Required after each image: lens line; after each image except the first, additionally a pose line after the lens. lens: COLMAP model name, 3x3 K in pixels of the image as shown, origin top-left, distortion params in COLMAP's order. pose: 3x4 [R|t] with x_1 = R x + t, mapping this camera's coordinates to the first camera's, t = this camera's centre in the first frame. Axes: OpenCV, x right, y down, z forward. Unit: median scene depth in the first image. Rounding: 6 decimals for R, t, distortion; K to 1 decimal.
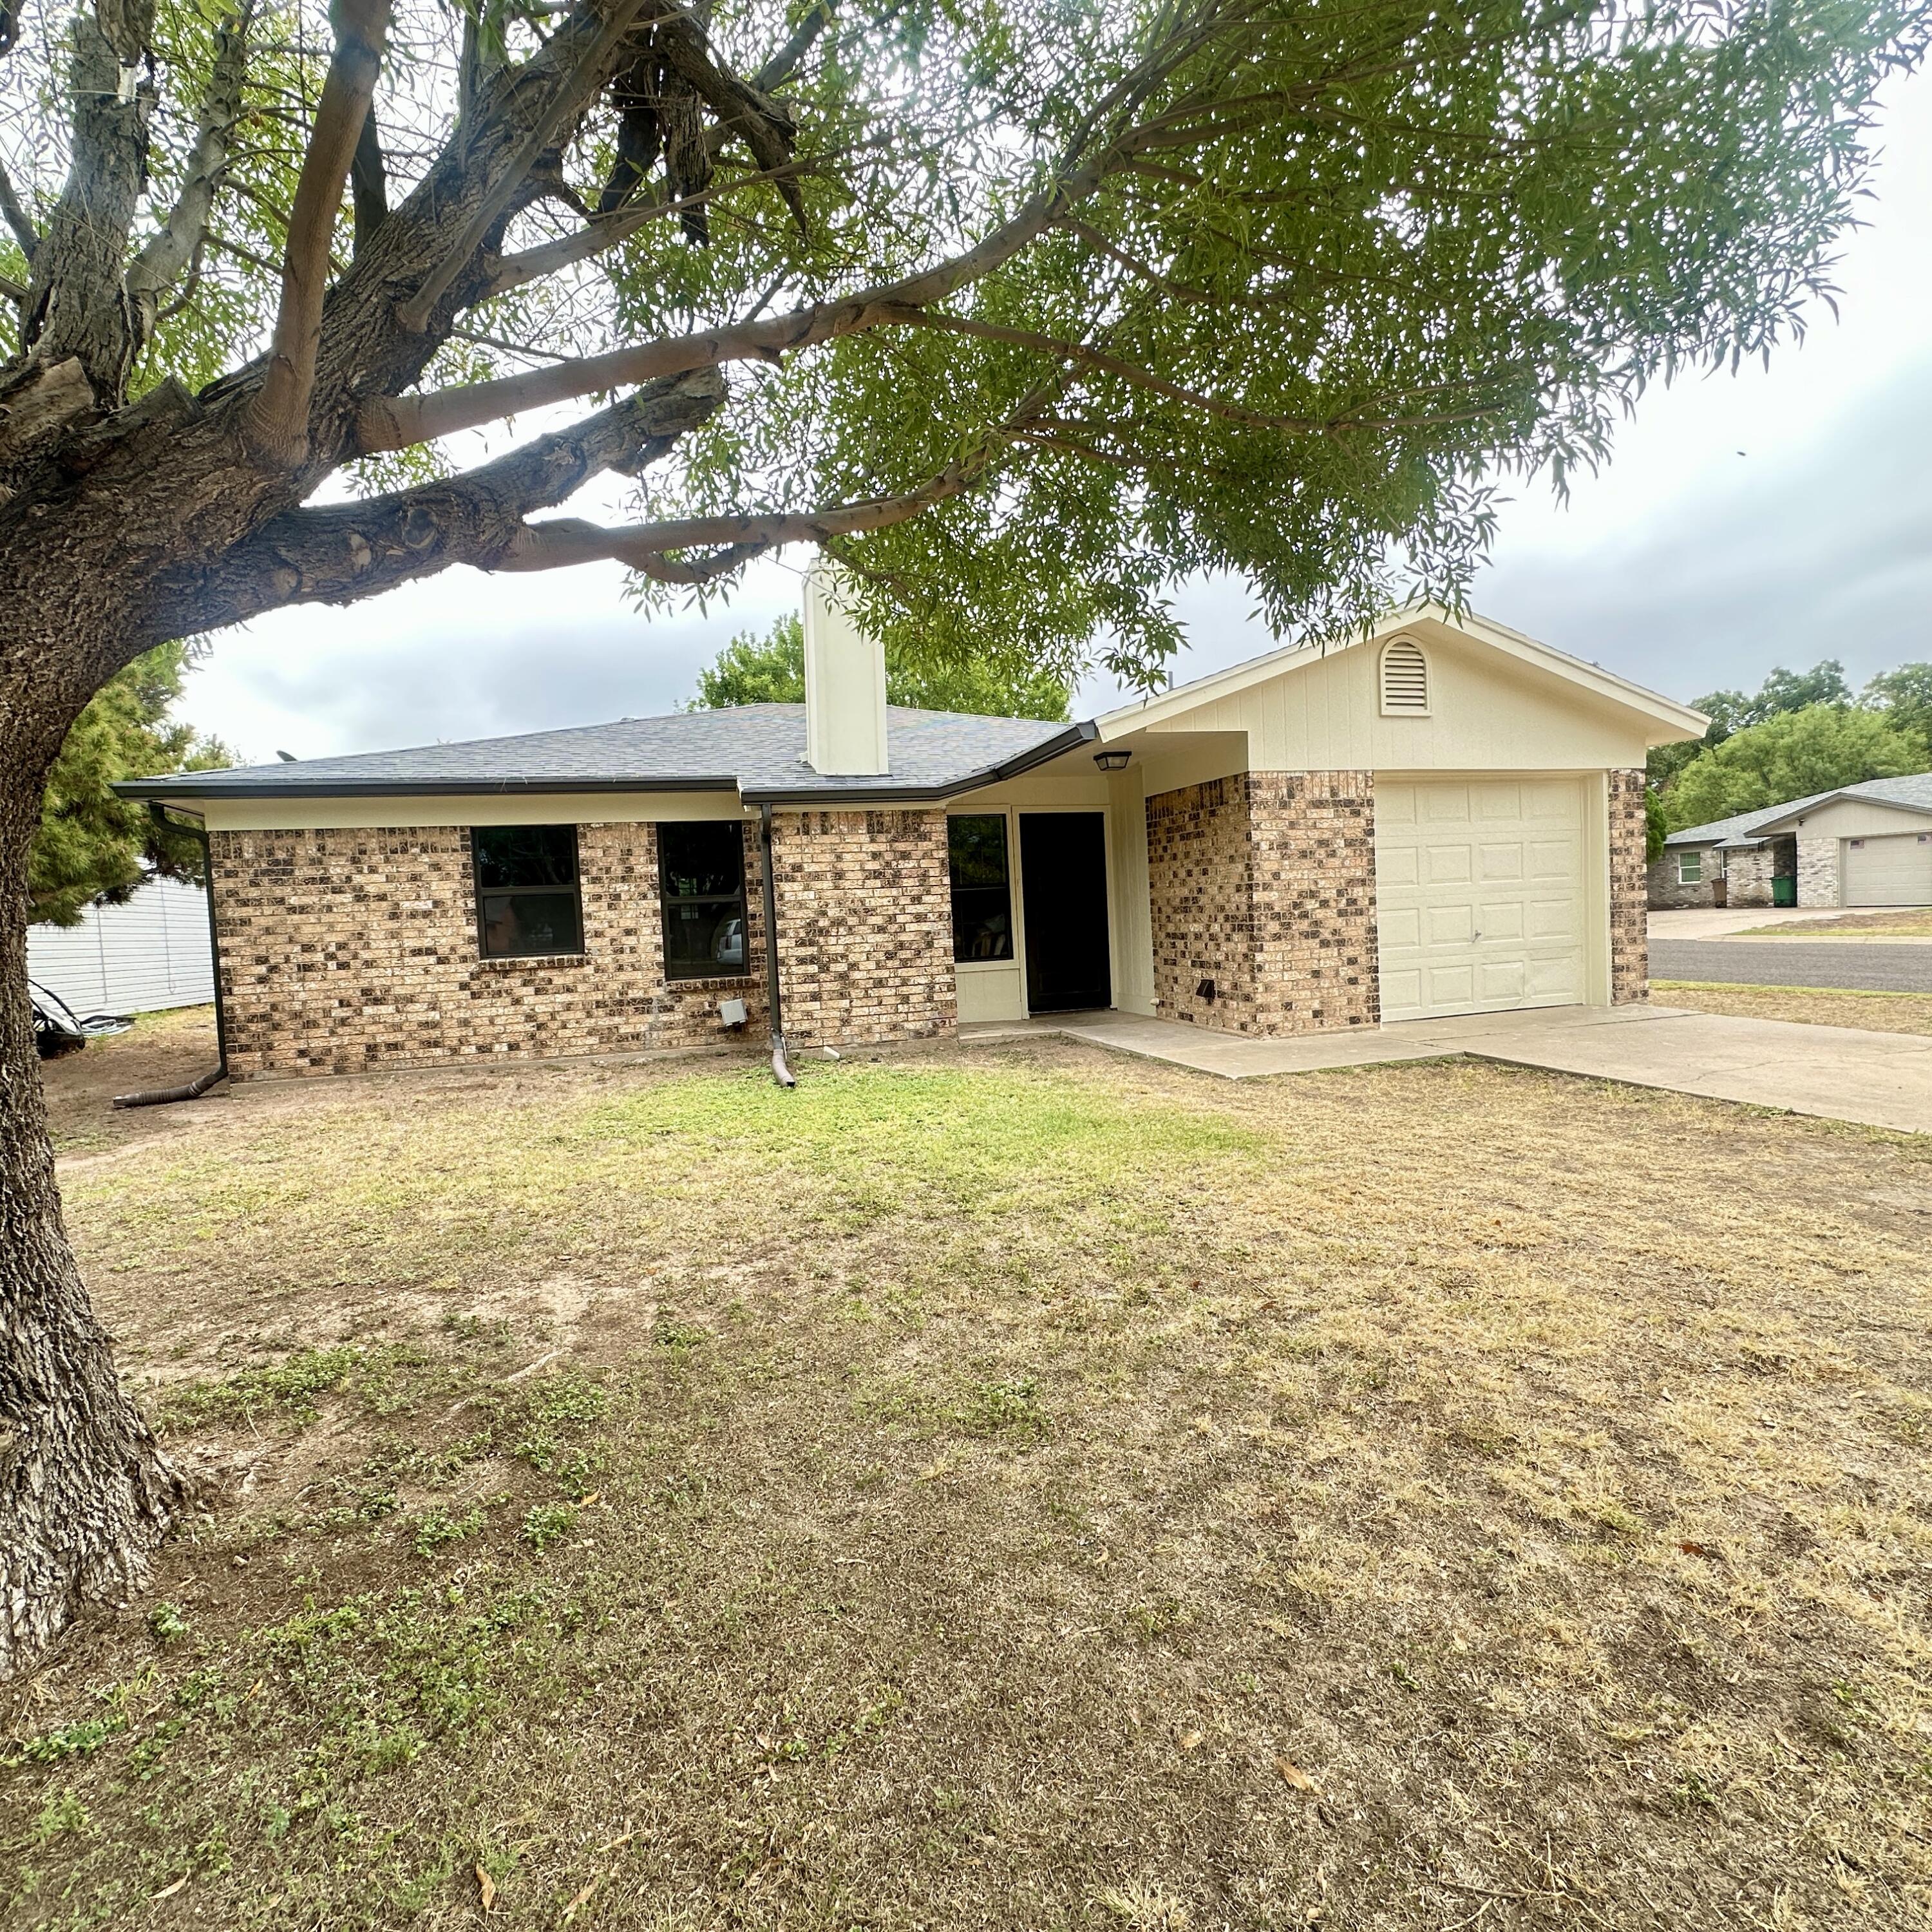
lens RADIAL K [[1024.8, 0, 962.1], [0, 1024.8, 956.8], [0, 0, 1]] dist [-0.001594, -0.000175]
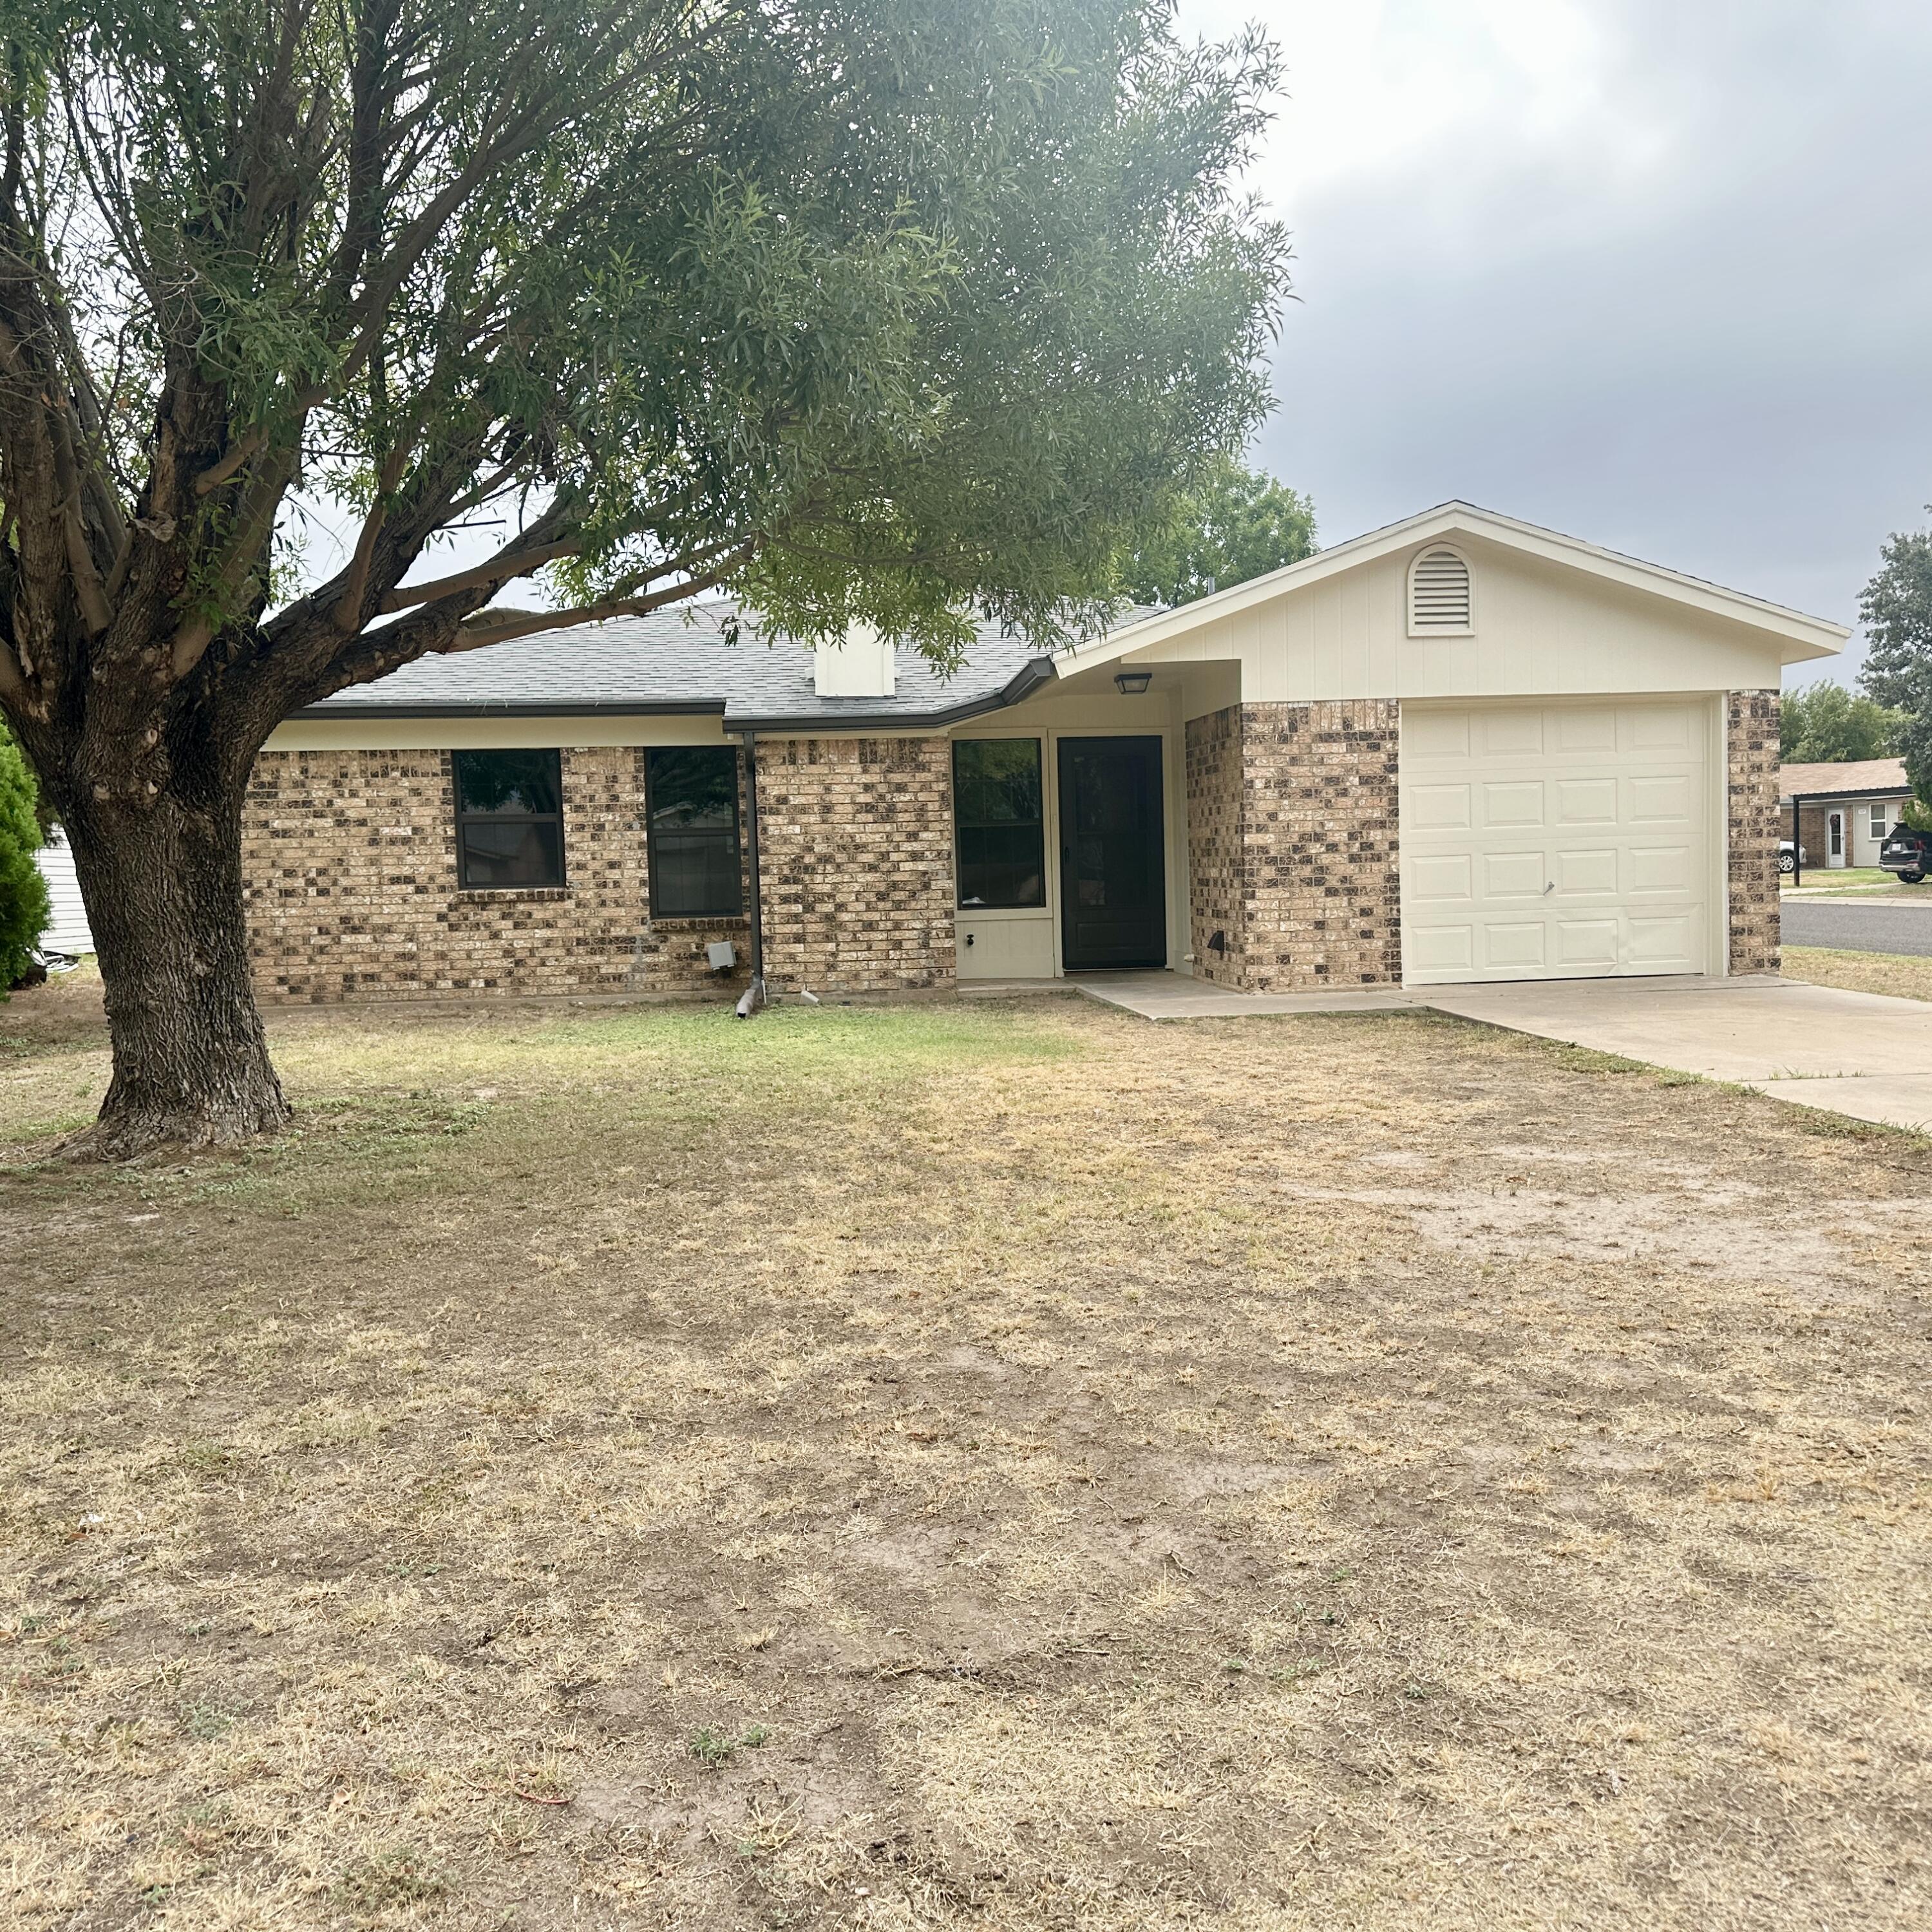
lens RADIAL K [[1777.6, 0, 971.5], [0, 1777.6, 949.8], [0, 0, 1]] dist [0.134800, 0.000000]
pose [[0.984314, 0.028218, -0.174152, 0.294177], [-0.026359, 0.999568, 0.012978, 0.024266], [0.174443, -0.008184, 0.984633, -0.567974]]
